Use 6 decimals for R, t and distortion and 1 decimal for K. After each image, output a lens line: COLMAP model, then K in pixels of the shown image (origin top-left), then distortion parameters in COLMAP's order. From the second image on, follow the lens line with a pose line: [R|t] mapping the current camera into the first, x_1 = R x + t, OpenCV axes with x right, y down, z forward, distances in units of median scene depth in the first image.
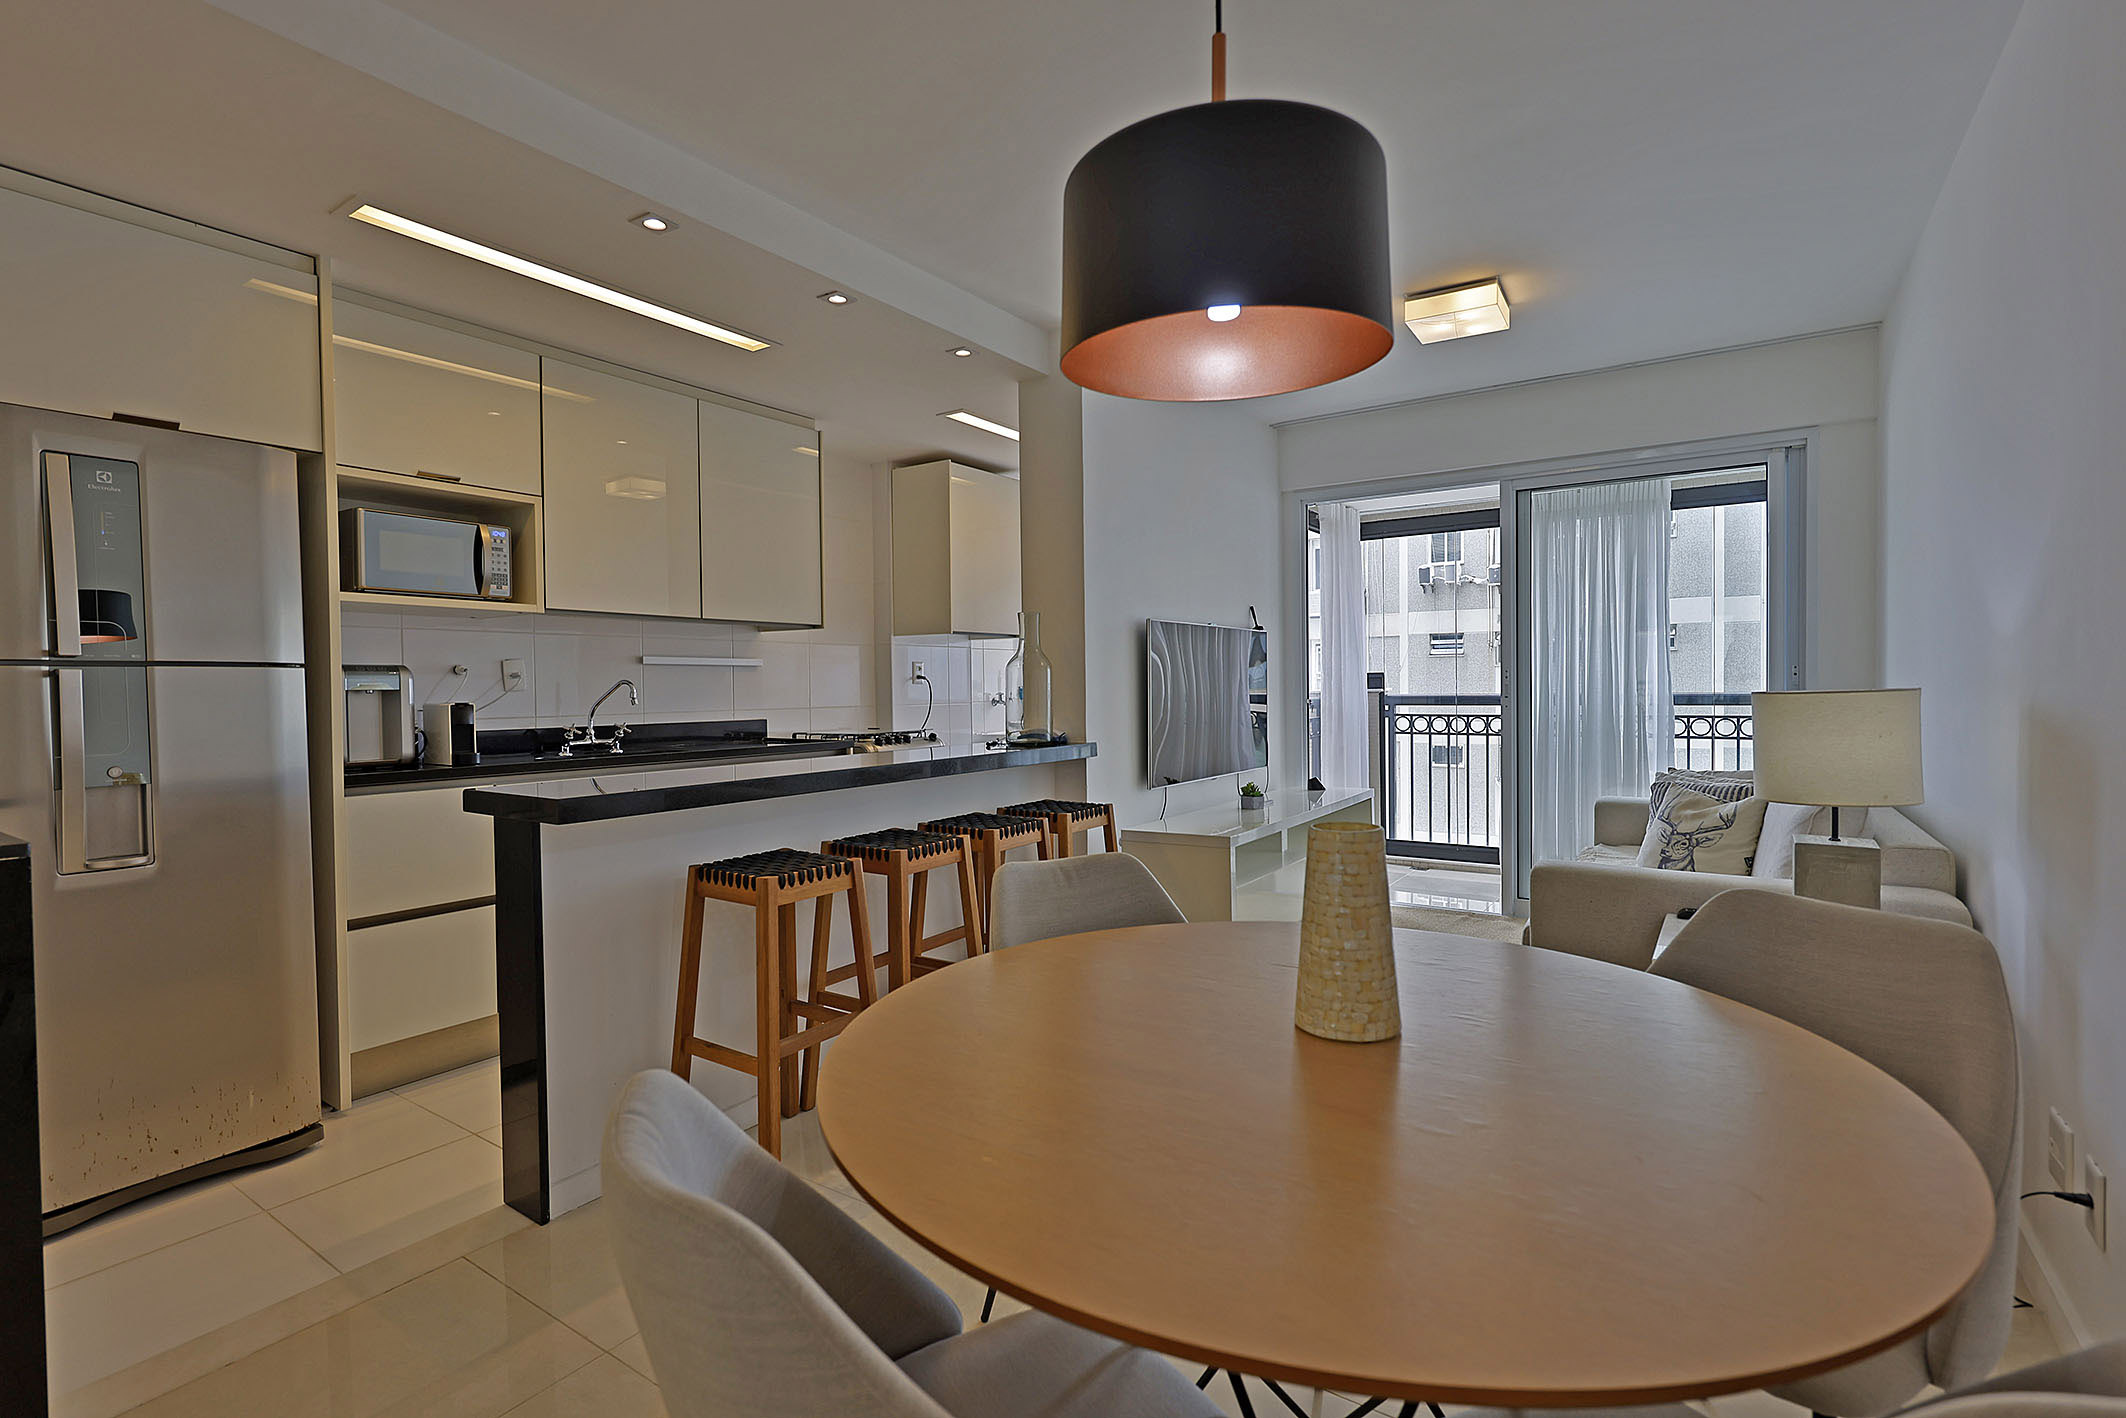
lens RADIAL K [[977.3, 0, 1057.6], [0, 977.3, 706.2], [0, 0, 1]] dist [0.002970, -0.000233]
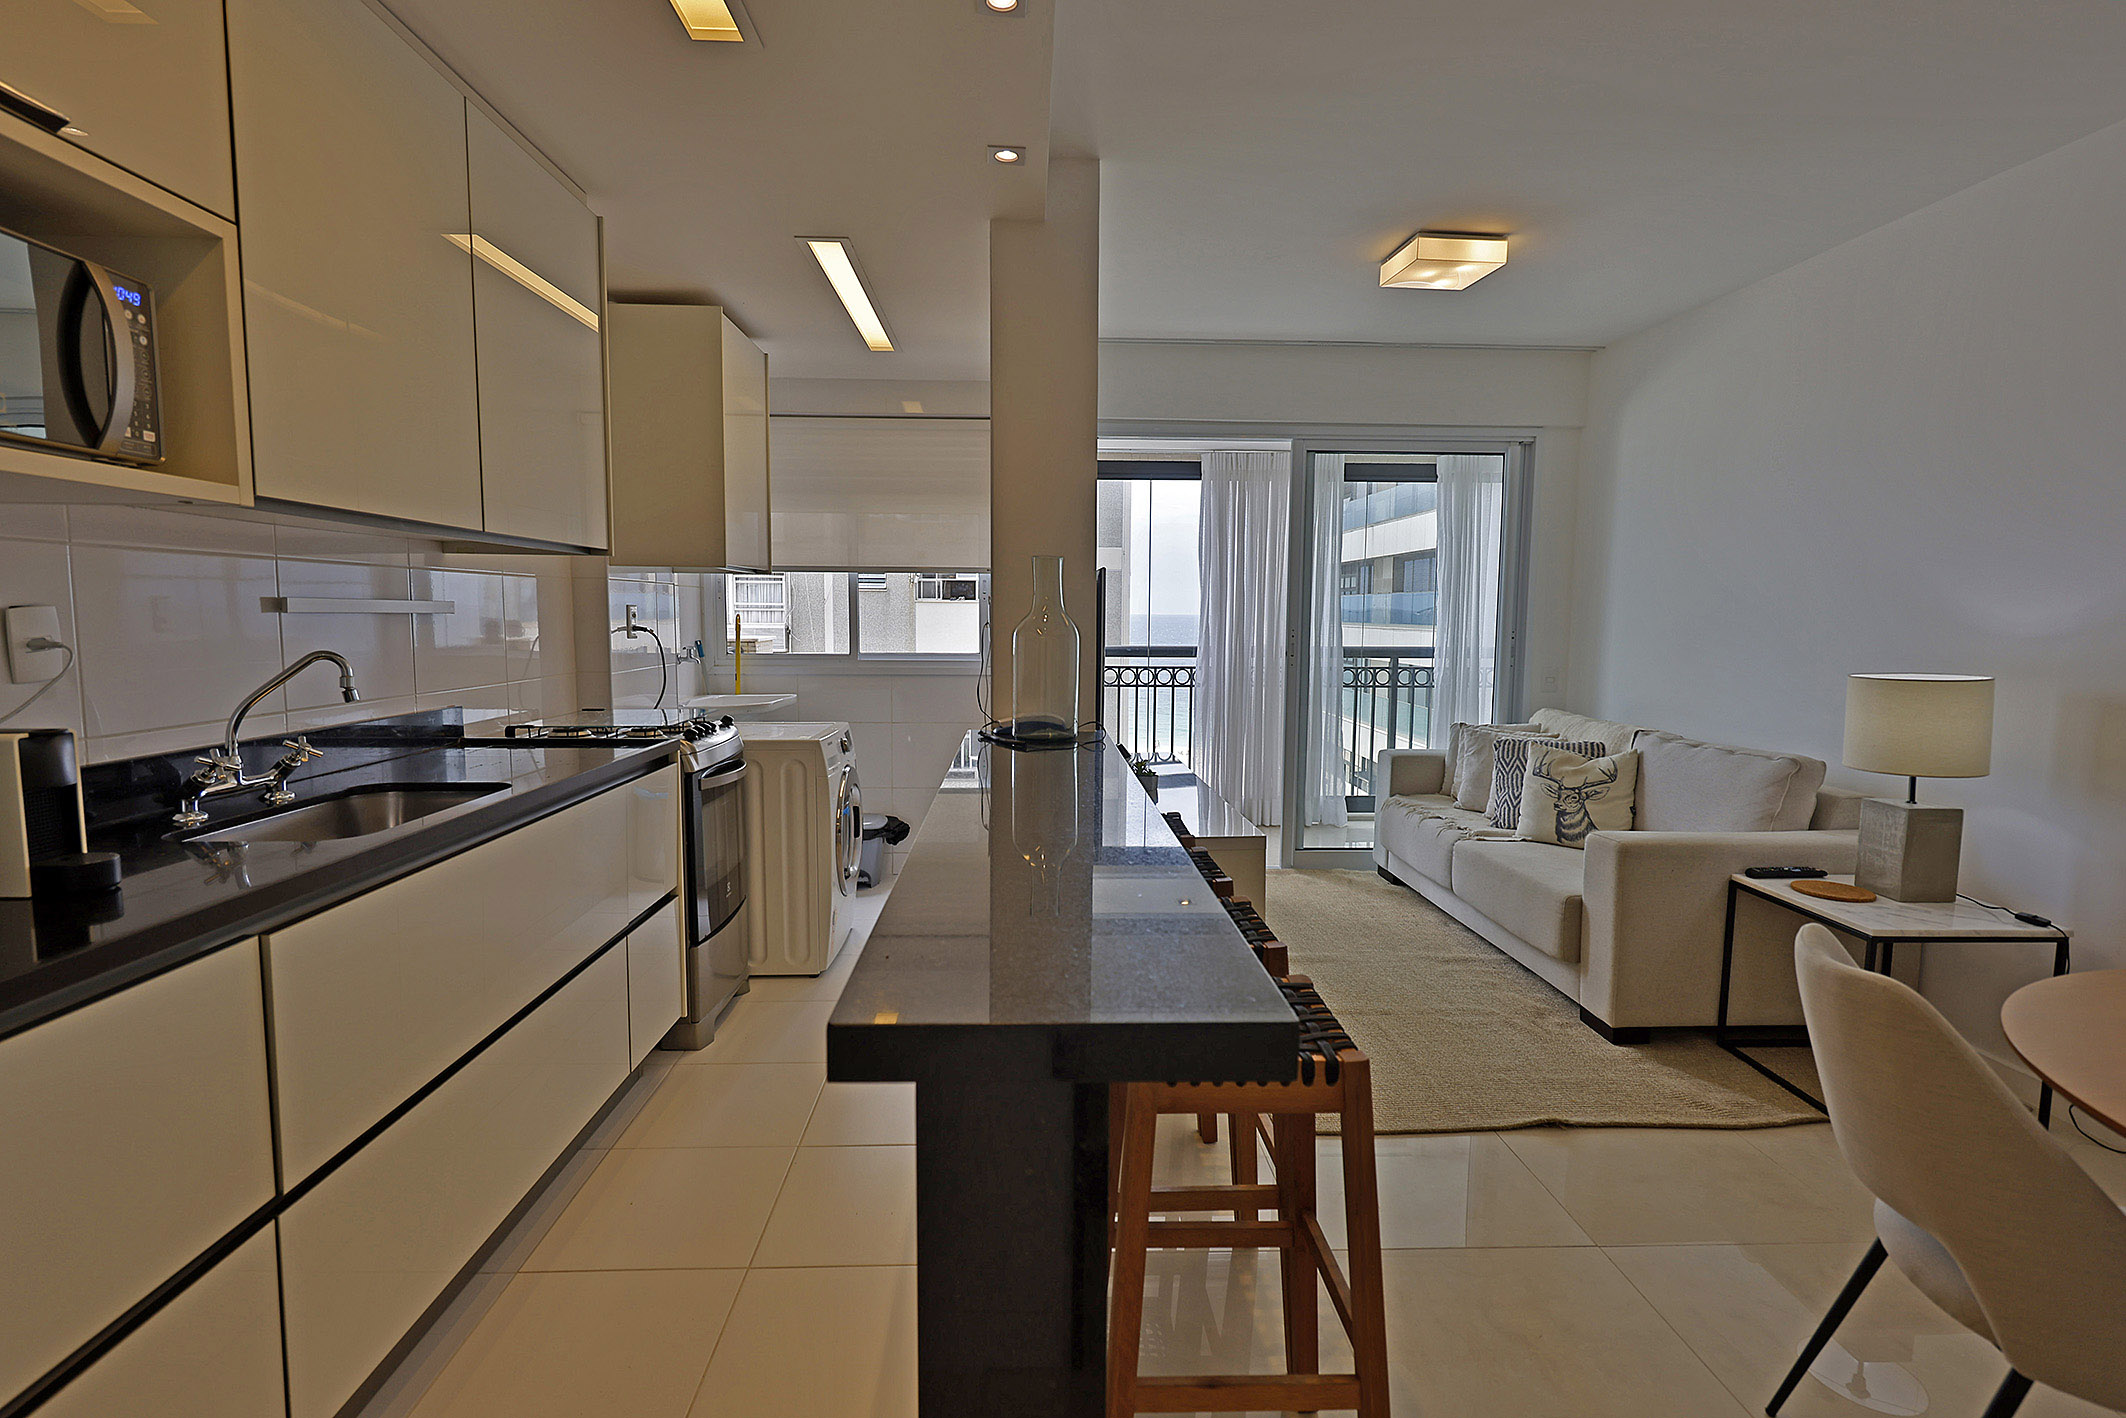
lens RADIAL K [[999.8, 0, 1057.6], [0, 999.8, 705.4], [0, 0, 1]] dist [0.001573, -0.000067]
pose [[0.804950, -0.037605, 0.592150, -0.467785], [-0.004002, 0.997623, 0.068795, -0.037383], [-0.593329, -0.057747, 0.802886, 0.405578]]
